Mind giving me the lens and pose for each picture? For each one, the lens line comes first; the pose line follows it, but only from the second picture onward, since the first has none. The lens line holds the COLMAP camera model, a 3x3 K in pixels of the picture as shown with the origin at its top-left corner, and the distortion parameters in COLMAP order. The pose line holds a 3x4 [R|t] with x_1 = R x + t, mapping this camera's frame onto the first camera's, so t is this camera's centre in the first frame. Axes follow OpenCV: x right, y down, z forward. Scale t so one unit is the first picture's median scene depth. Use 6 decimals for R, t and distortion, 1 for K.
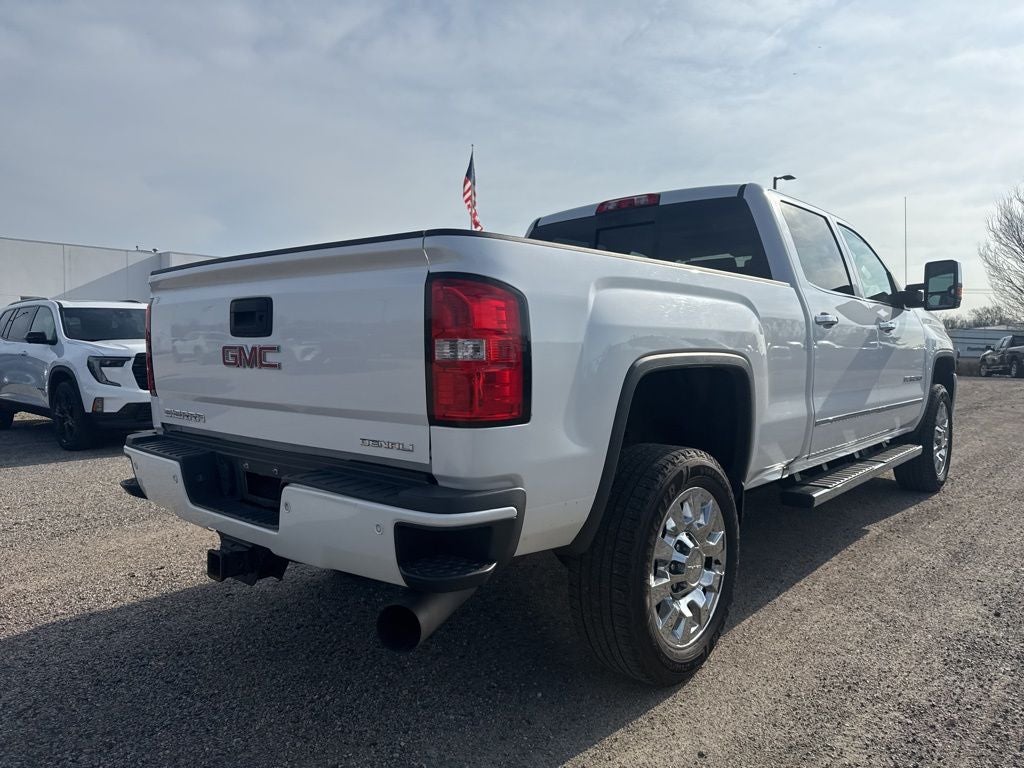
lens RADIAL K [[729.5, 0, 503.2], [0, 729.5, 384.0], [0, 0, 1]] dist [0.065784, -0.091732]
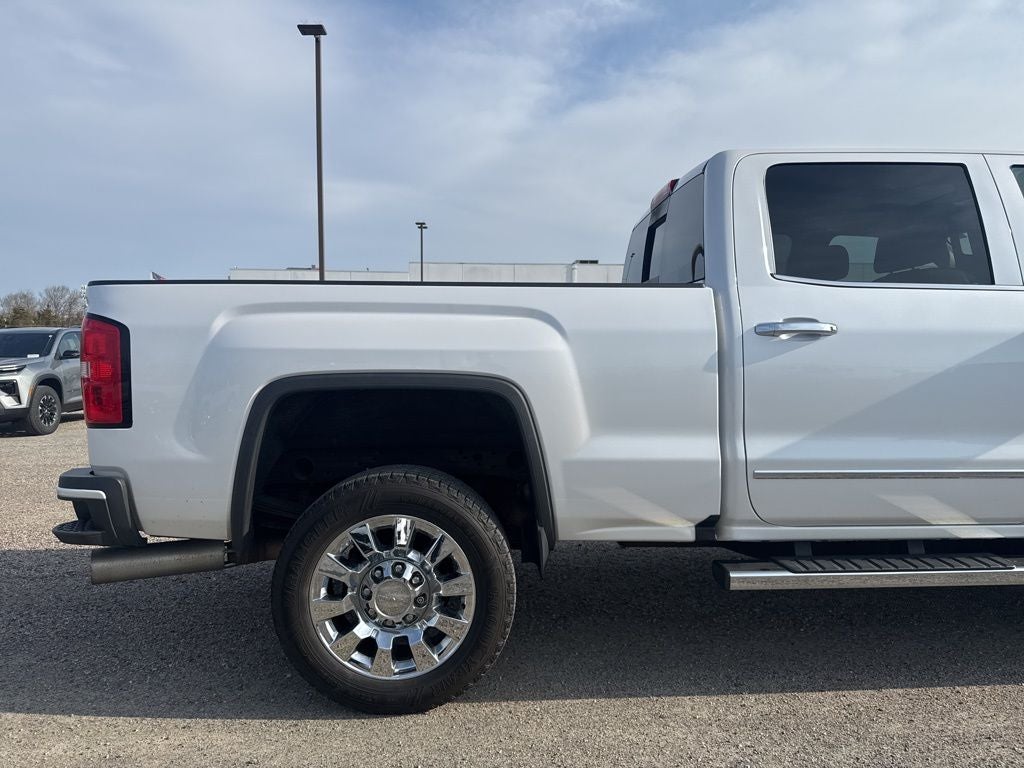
lens RADIAL K [[721.7, 0, 496.9], [0, 721.7, 383.3], [0, 0, 1]] dist [0.062983, -0.075296]
pose [[0.681689, 0.031954, -0.730944, 0.830103], [-0.038168, 0.999239, 0.008087, -0.034821], [0.730646, 0.022385, 0.682390, 0.360308]]
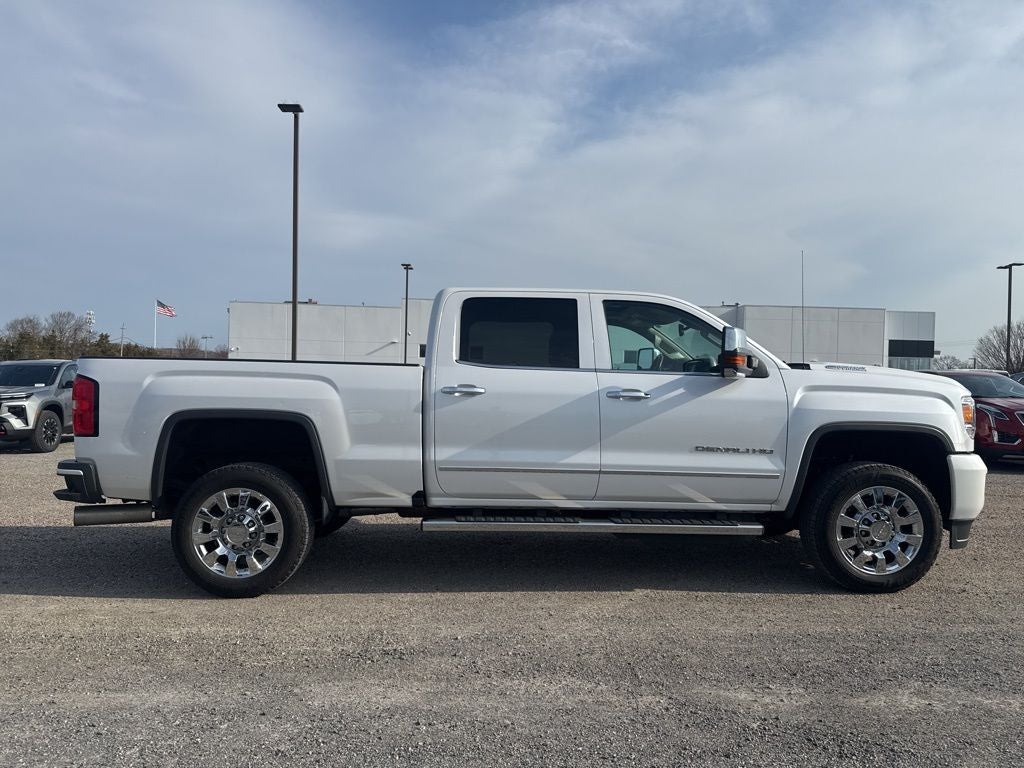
lens RADIAL K [[729.5, 0, 503.2], [0, 729.5, 384.0], [0, 0, 1]] dist [0.065784, -0.091732]
pose [[0.681218, 0.013643, -0.731953, 1.579014], [-0.058658, 0.997629, -0.035997, -0.063386], [0.729727, 0.067456, 0.680403, 0.198043]]
